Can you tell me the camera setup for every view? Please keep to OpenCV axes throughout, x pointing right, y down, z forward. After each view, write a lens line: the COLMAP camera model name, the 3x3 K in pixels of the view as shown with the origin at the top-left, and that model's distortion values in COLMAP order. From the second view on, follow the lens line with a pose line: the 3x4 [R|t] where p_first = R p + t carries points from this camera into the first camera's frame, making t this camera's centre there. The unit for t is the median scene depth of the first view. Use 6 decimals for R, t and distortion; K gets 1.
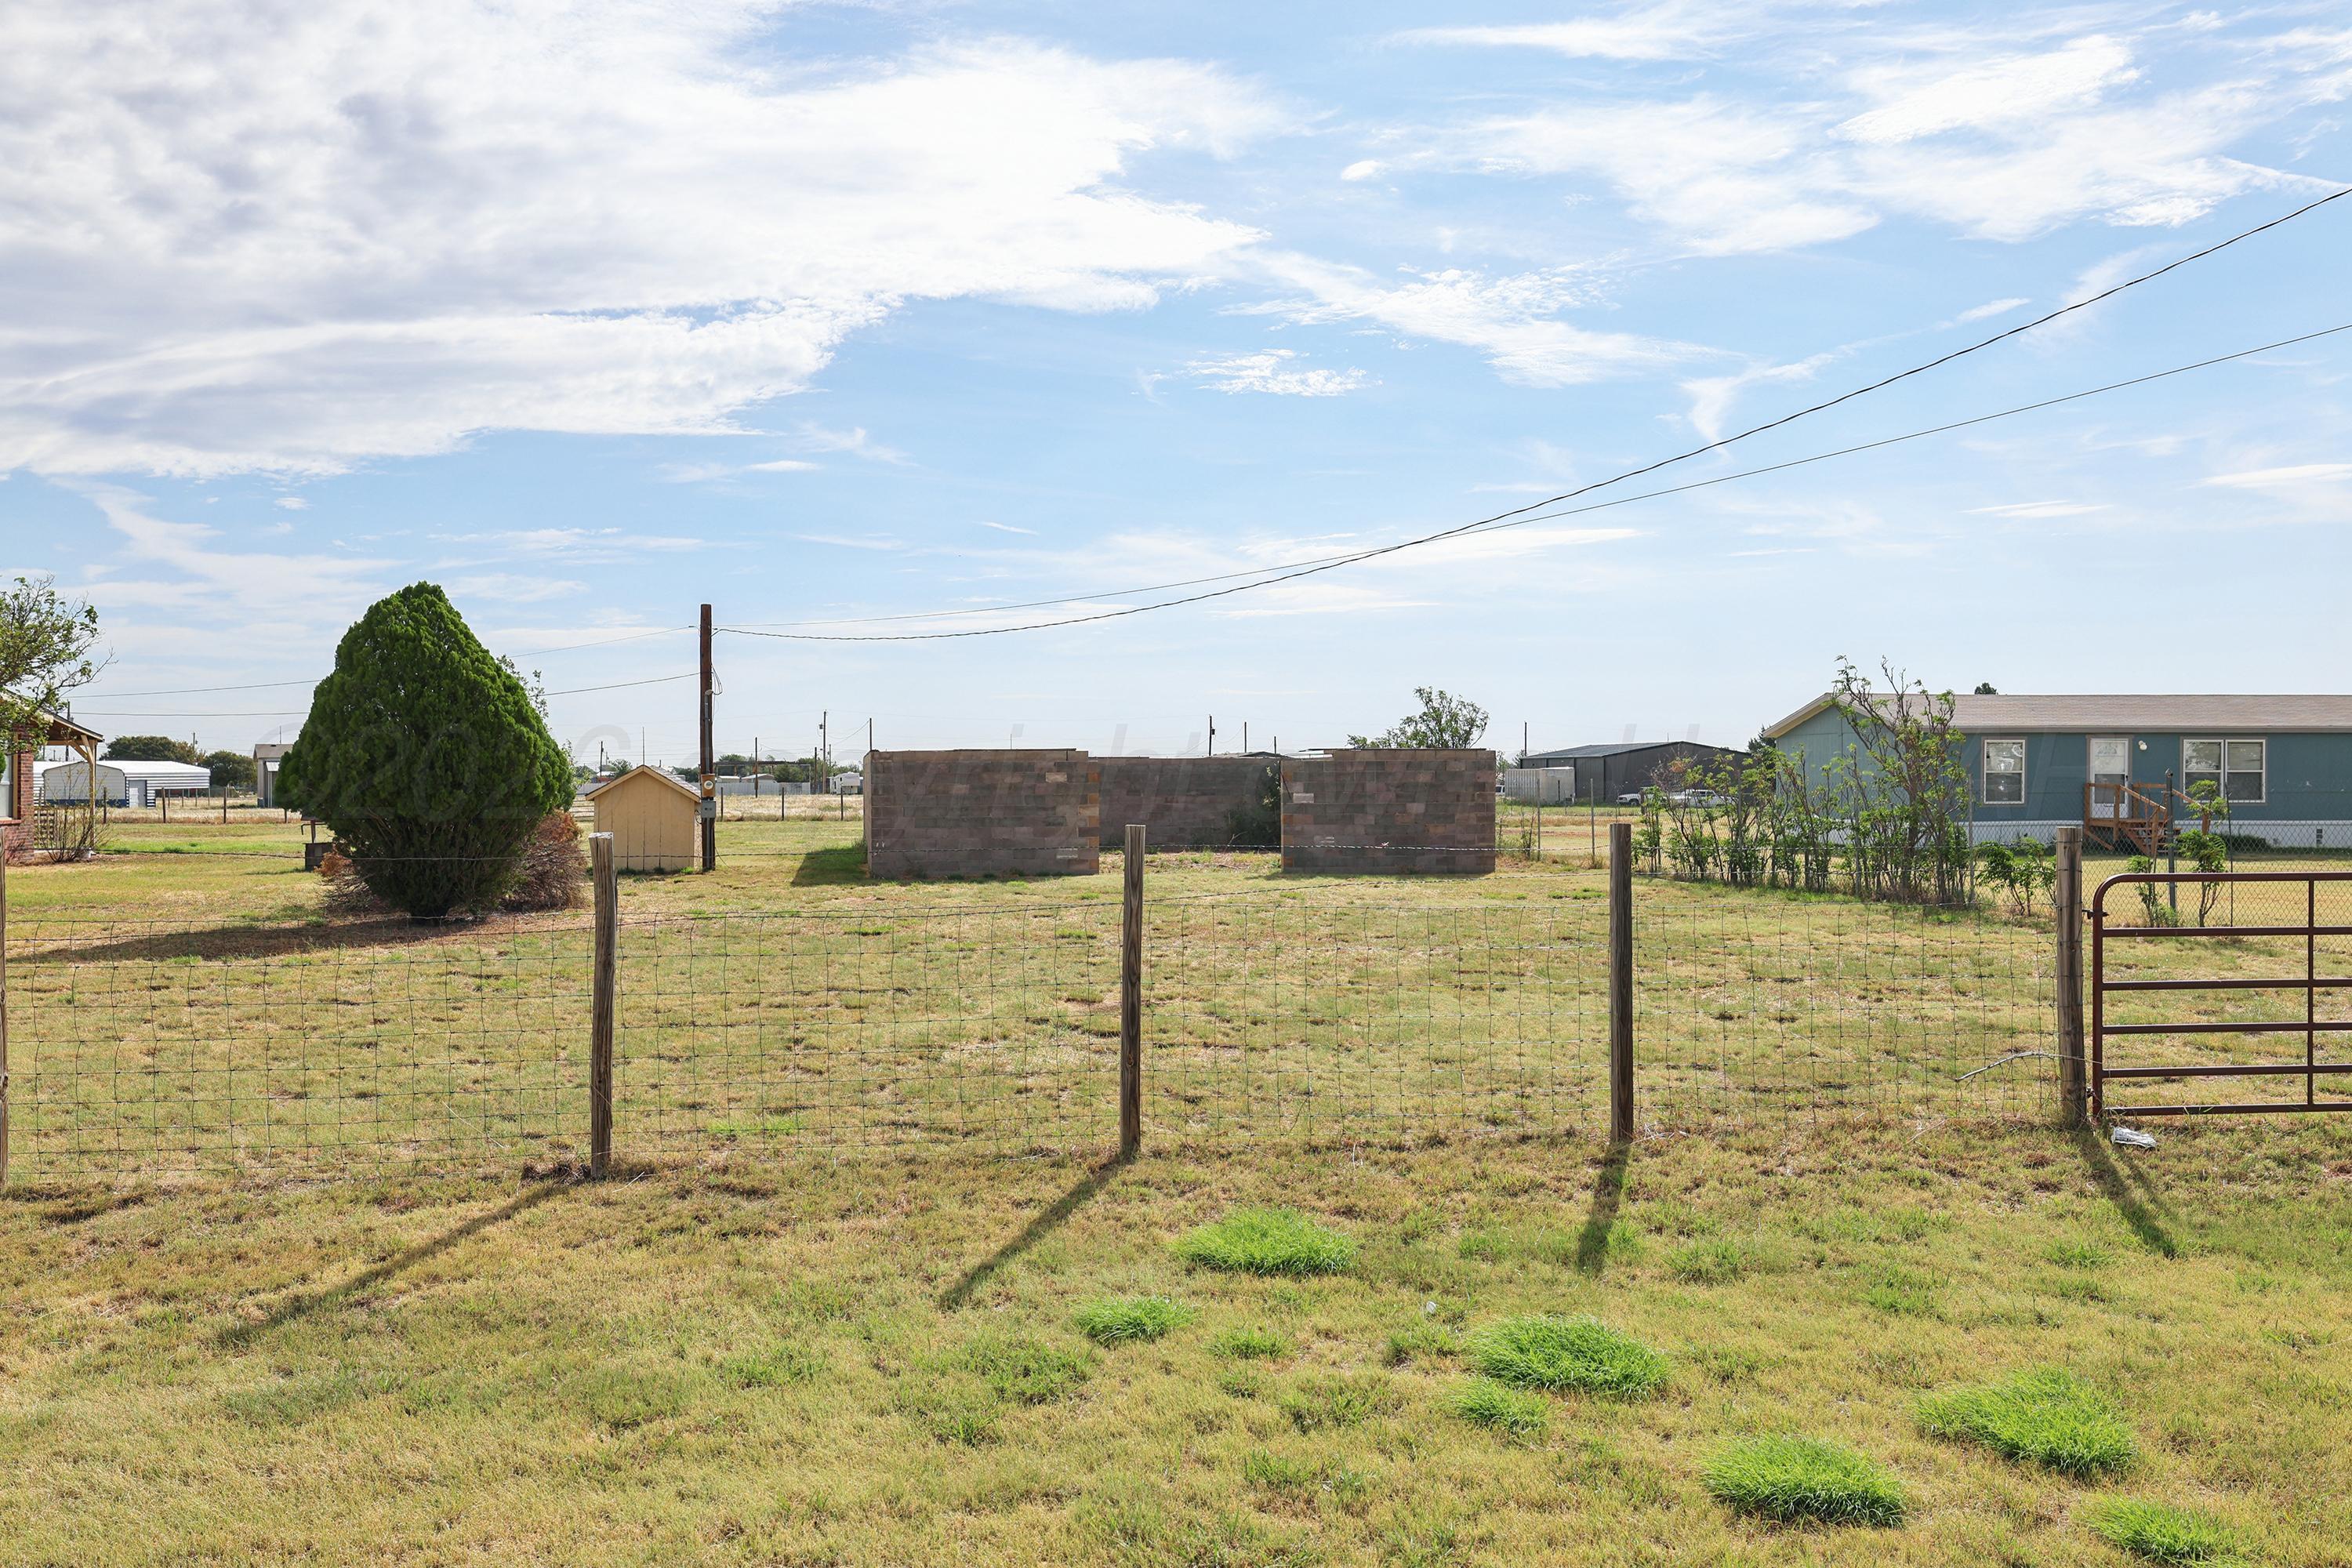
lens RADIAL K [[4597.0, 0, 1161.0], [0, 4597.0, 774.8], [0, 0, 1]] dist [0.441282, 0.000000]
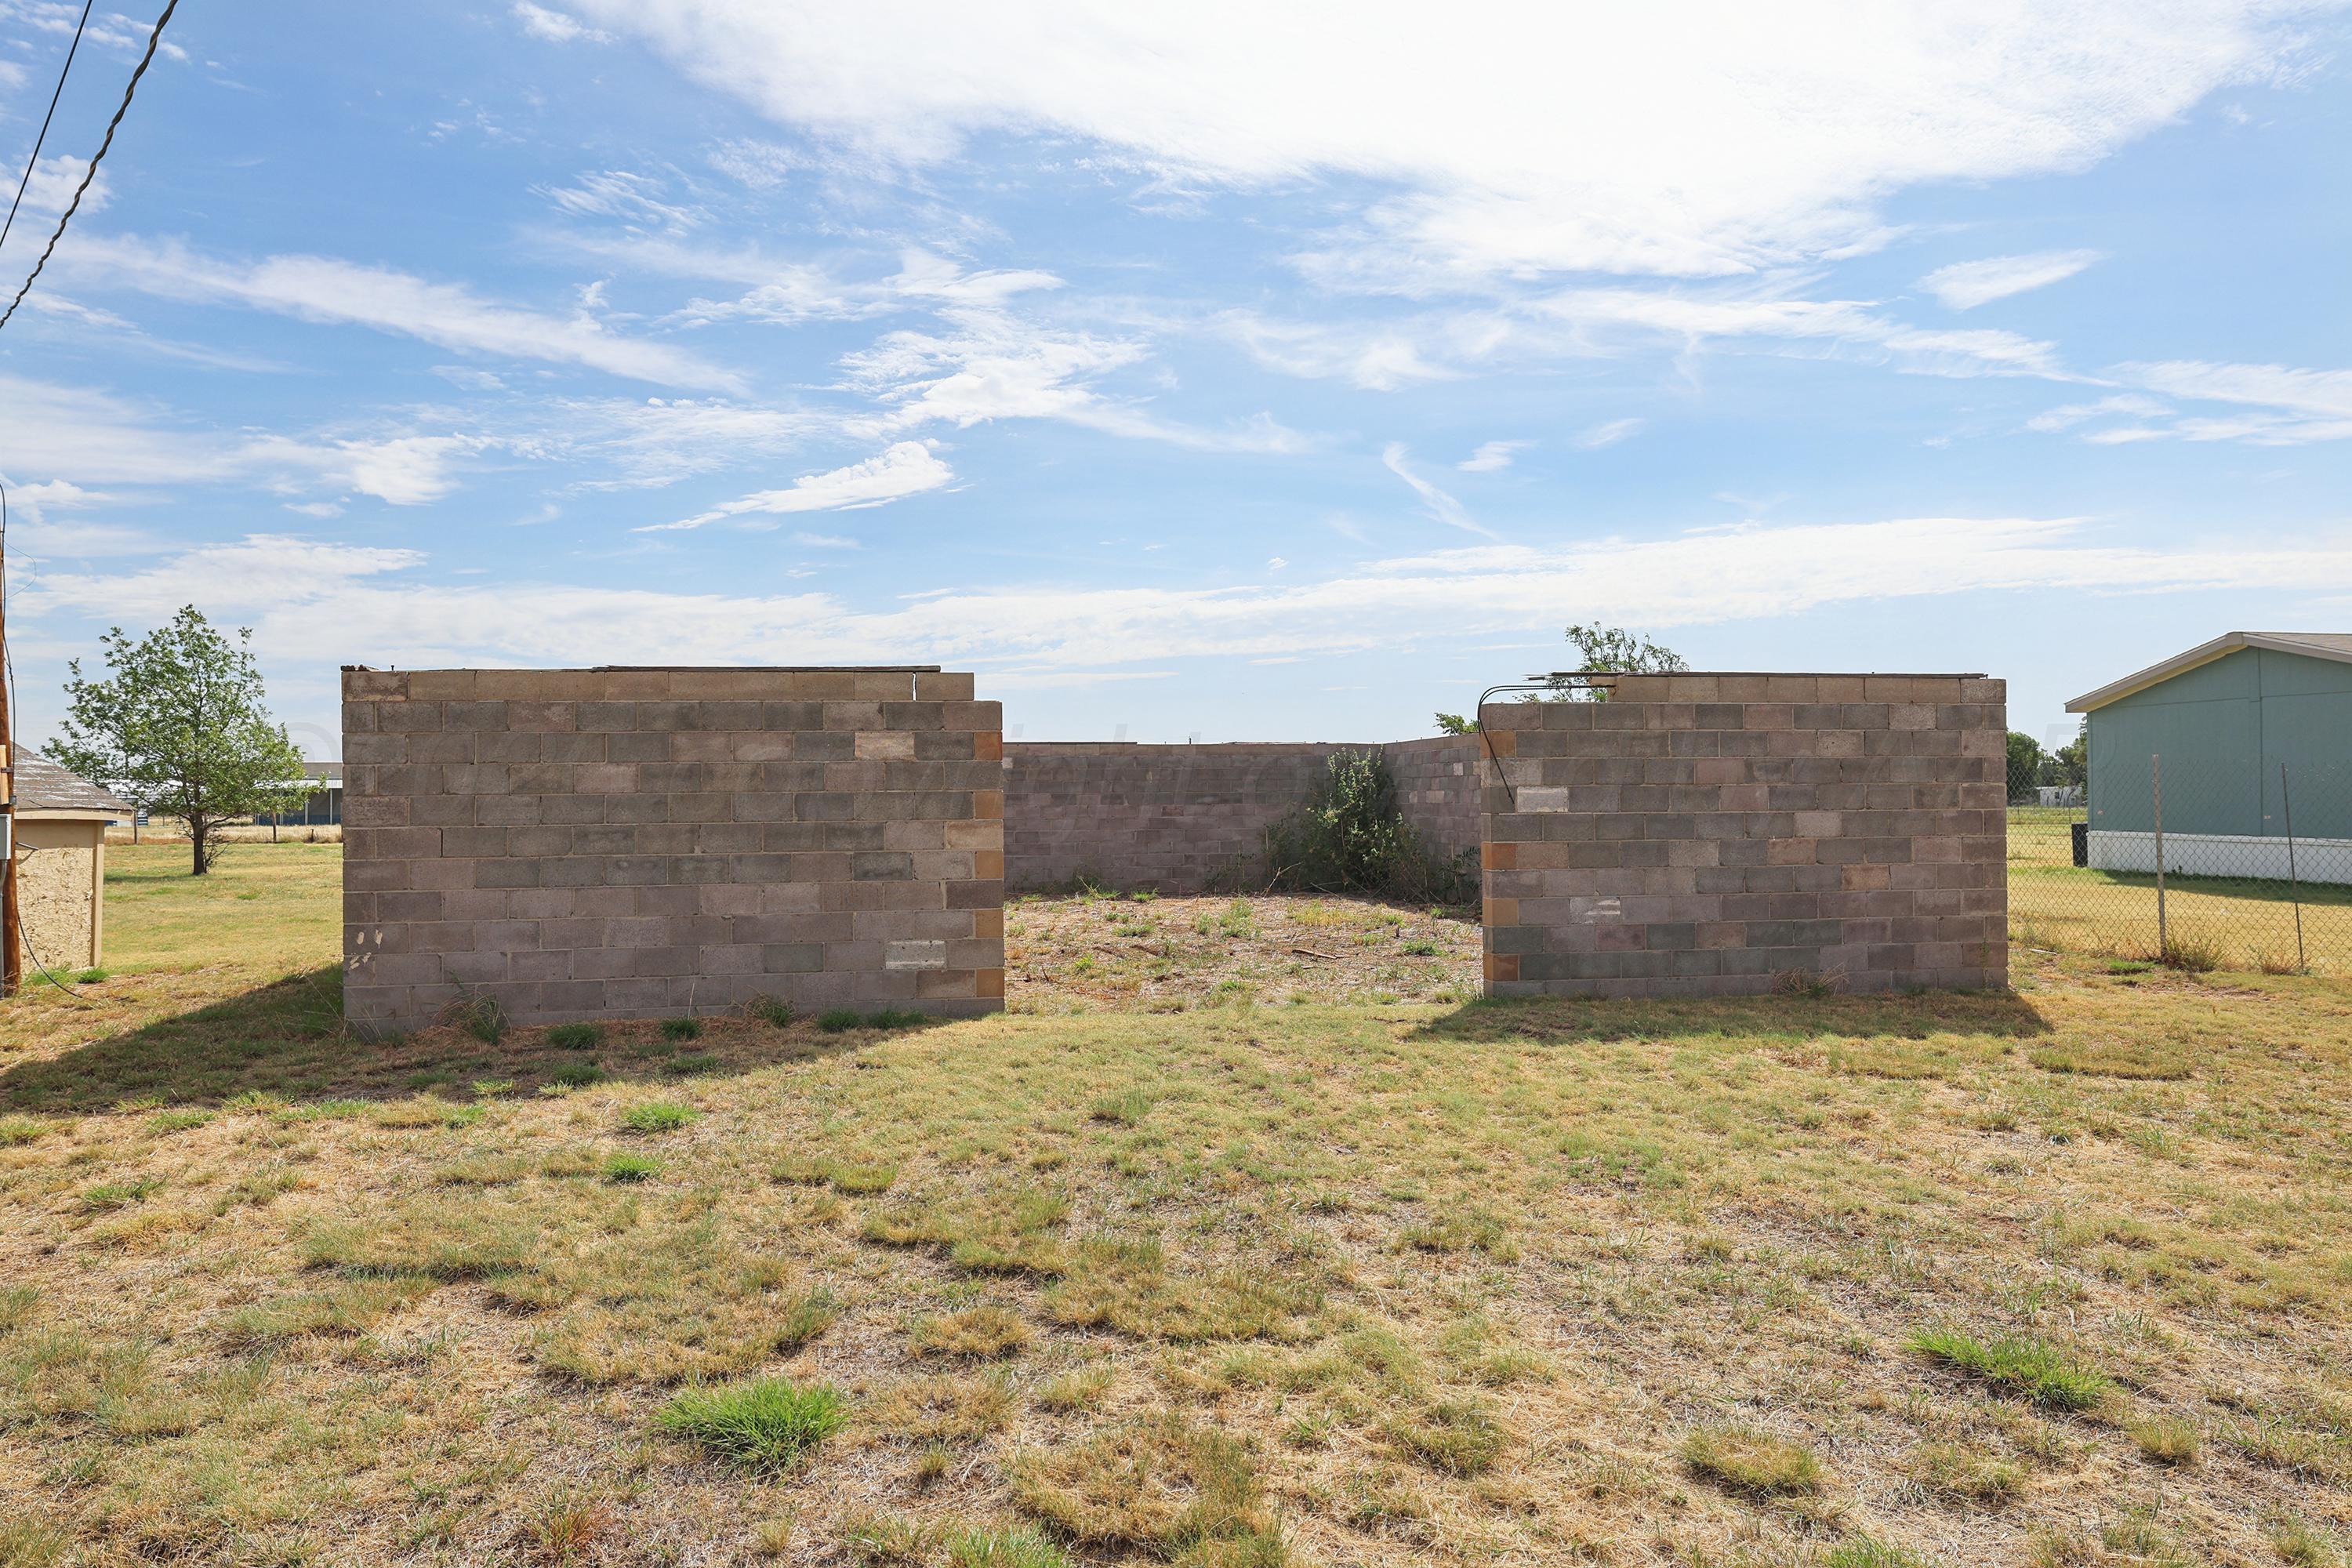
lens RADIAL K [[4966.9, 0, 1176.6], [0, 4966.9, 781.4], [0, 0, 1]] dist [0.014324, 0.000000]
pose [[0.999971, -0.004971, 0.005771, -0.001999], [0.004975, 0.999987, -0.000759, 0.003679], [-0.005767, 0.000788, 0.999983, 0.583825]]
